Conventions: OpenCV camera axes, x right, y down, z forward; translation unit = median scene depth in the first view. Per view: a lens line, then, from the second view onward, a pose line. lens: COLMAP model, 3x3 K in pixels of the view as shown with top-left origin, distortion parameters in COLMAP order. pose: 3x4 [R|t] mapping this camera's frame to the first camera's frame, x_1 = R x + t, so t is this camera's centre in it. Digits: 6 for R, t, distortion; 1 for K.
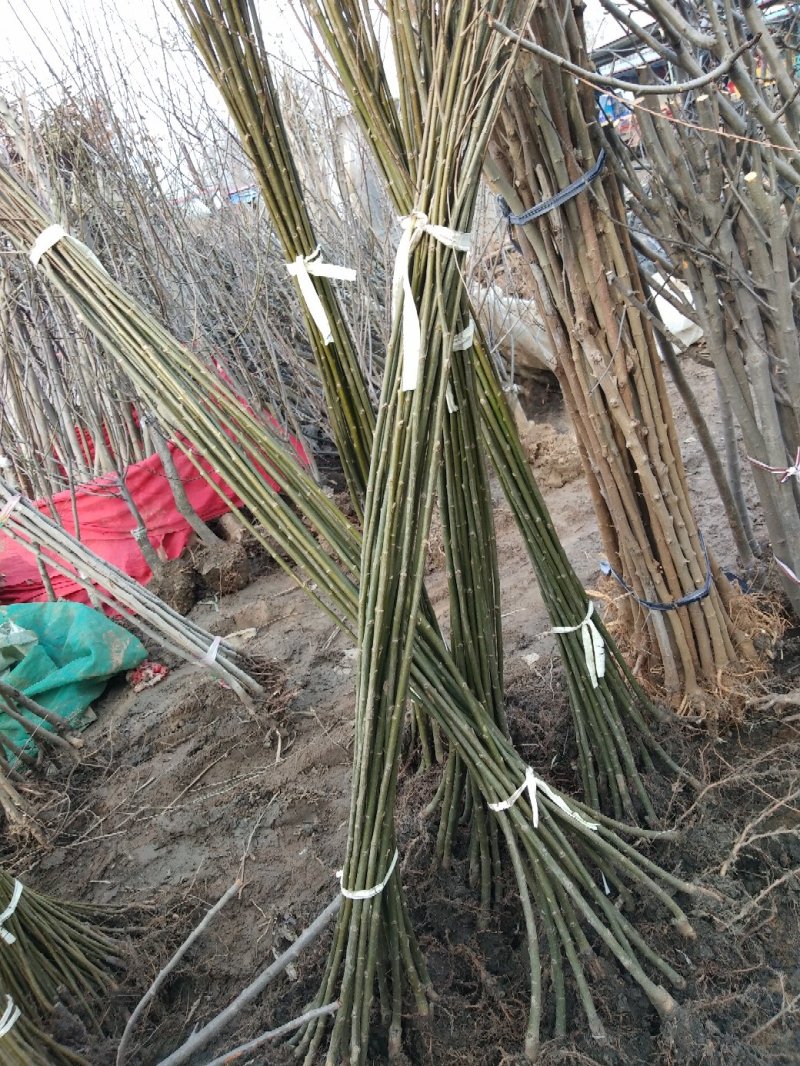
lens RADIAL K [[811.3, 0, 399.3], [0, 811.3, 504.2], [0, 0, 1]] dist [0.059908, -0.138016]
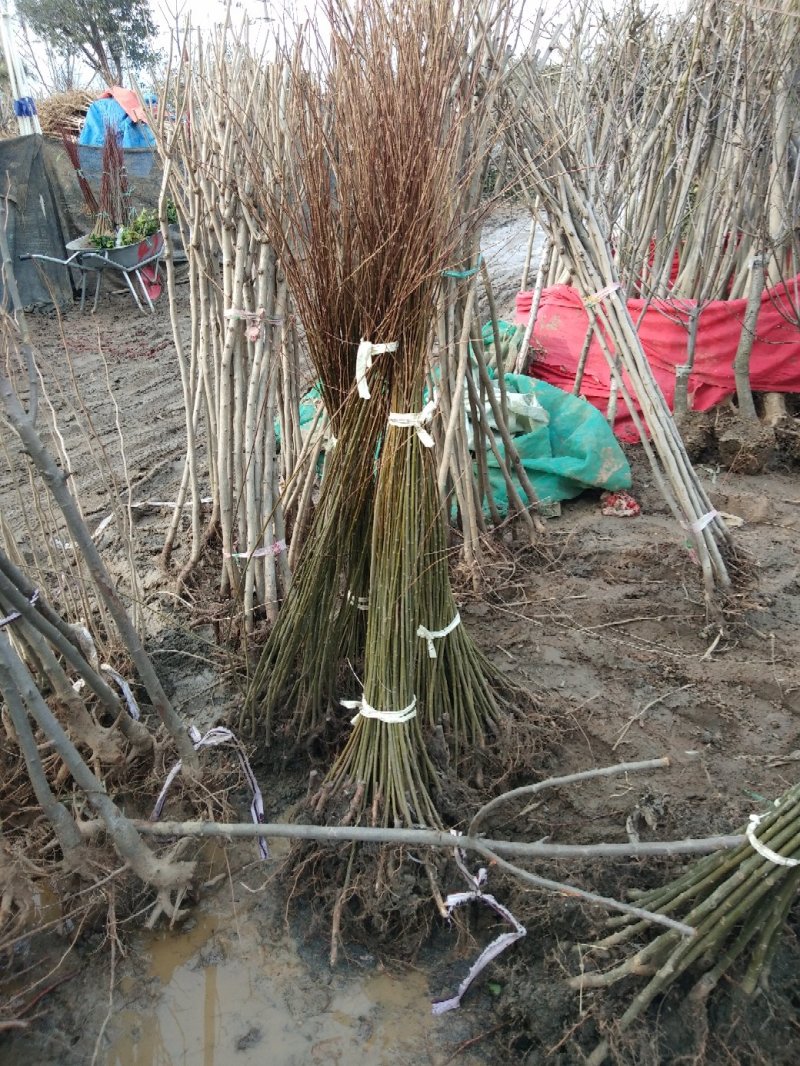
lens RADIAL K [[811.3, 0, 399.3], [0, 811.3, 504.2], [0, 0, 1]] dist [0.059908, -0.138016]
pose [[0.731008, 0.507860, -0.455748, -0.103382], [-0.408946, 0.860718, 0.303197, 0.035134], [0.546252, -0.035263, 0.836878, 0.038163]]
